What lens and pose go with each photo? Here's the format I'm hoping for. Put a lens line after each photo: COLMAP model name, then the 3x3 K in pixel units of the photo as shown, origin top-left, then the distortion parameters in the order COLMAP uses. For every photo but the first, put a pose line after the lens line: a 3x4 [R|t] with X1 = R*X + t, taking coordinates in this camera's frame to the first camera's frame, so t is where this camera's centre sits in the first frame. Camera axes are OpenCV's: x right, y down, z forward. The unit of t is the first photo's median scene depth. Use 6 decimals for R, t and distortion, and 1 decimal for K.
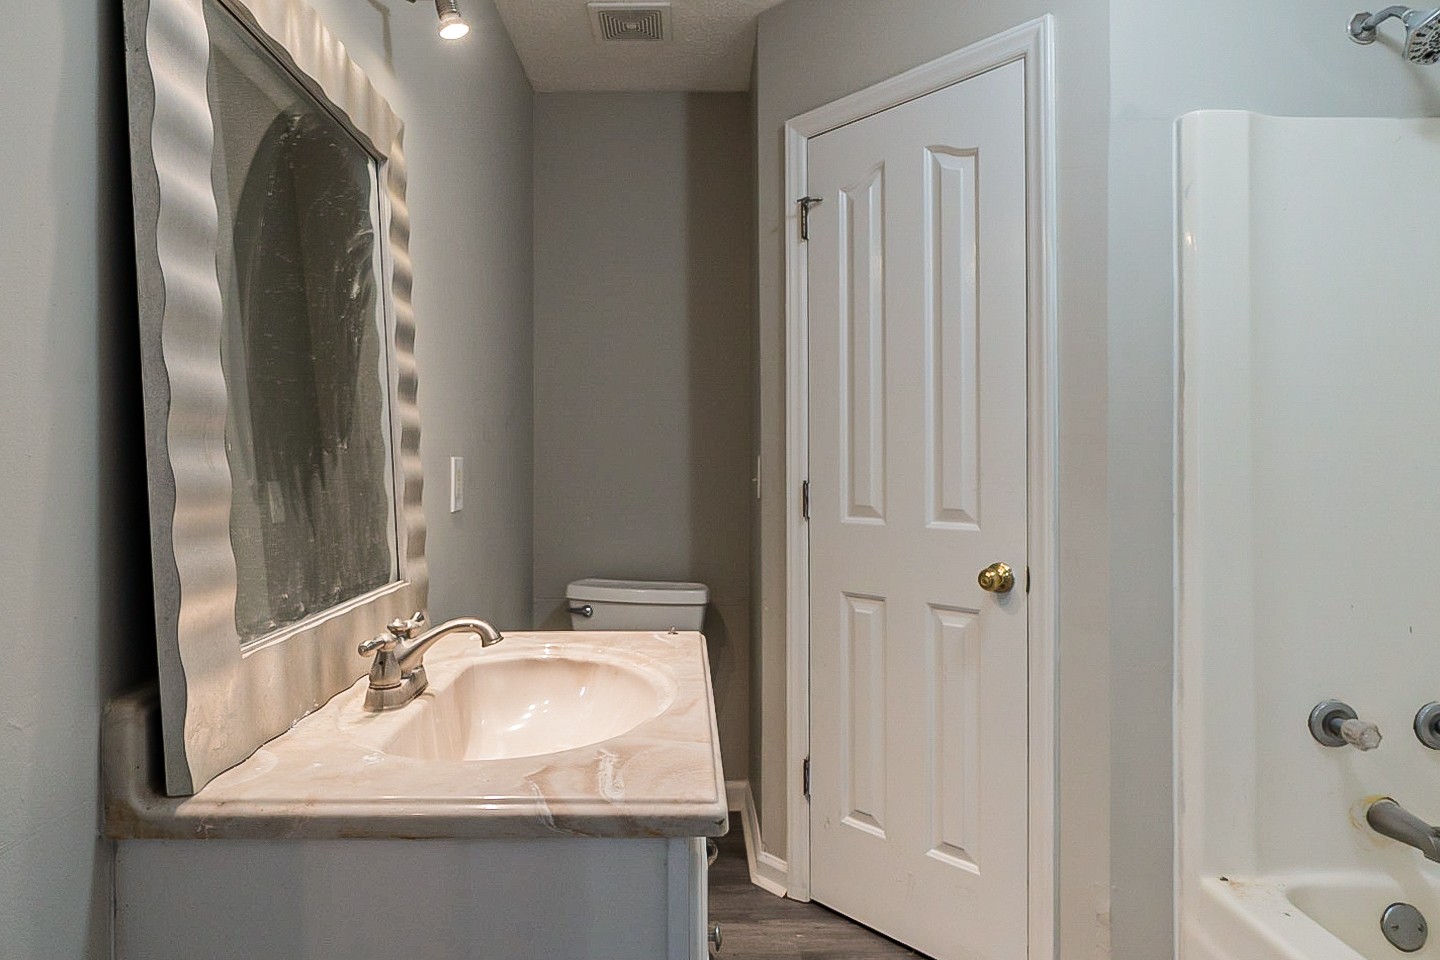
lens RADIAL K [[852.2, 0, 720.0], [0, 852.2, 480.0], [0, 0, 1]] dist [-0.004291, 0.005569]
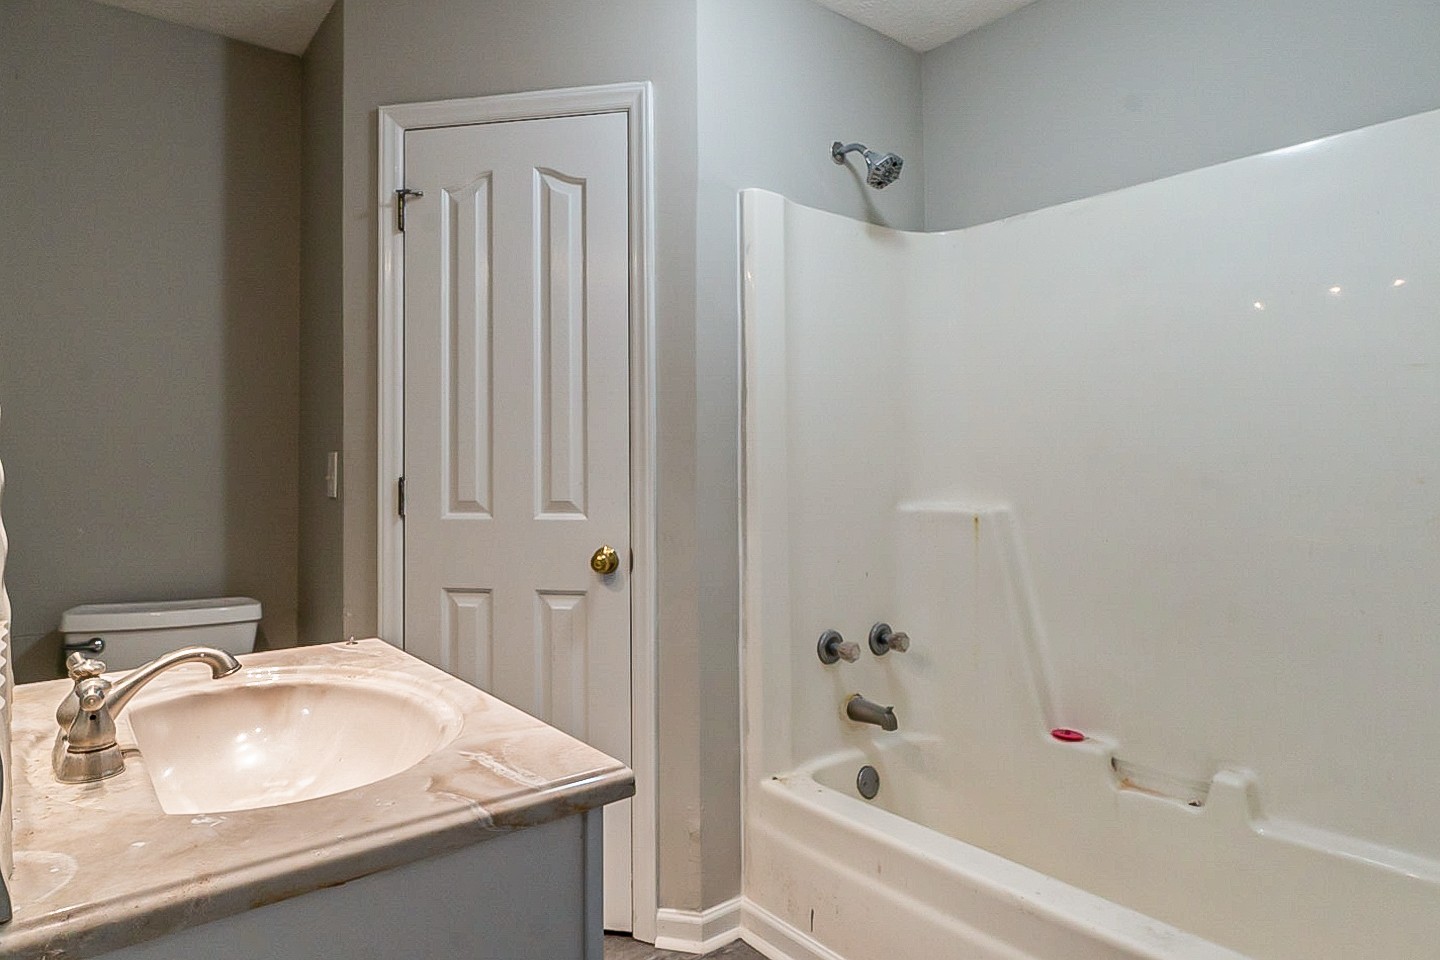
lens RADIAL K [[830.6, 0, 726.2], [0, 830.6, 458.5], [0, 0, 1]] dist [-0.000507, 0.003816]
pose [[0.793374, -0.000549, 0.608734, -0.232534], [0.013692, 0.999763, -0.016943, 0.000185], [-0.608580, 0.021777, 0.793194, 0.026085]]
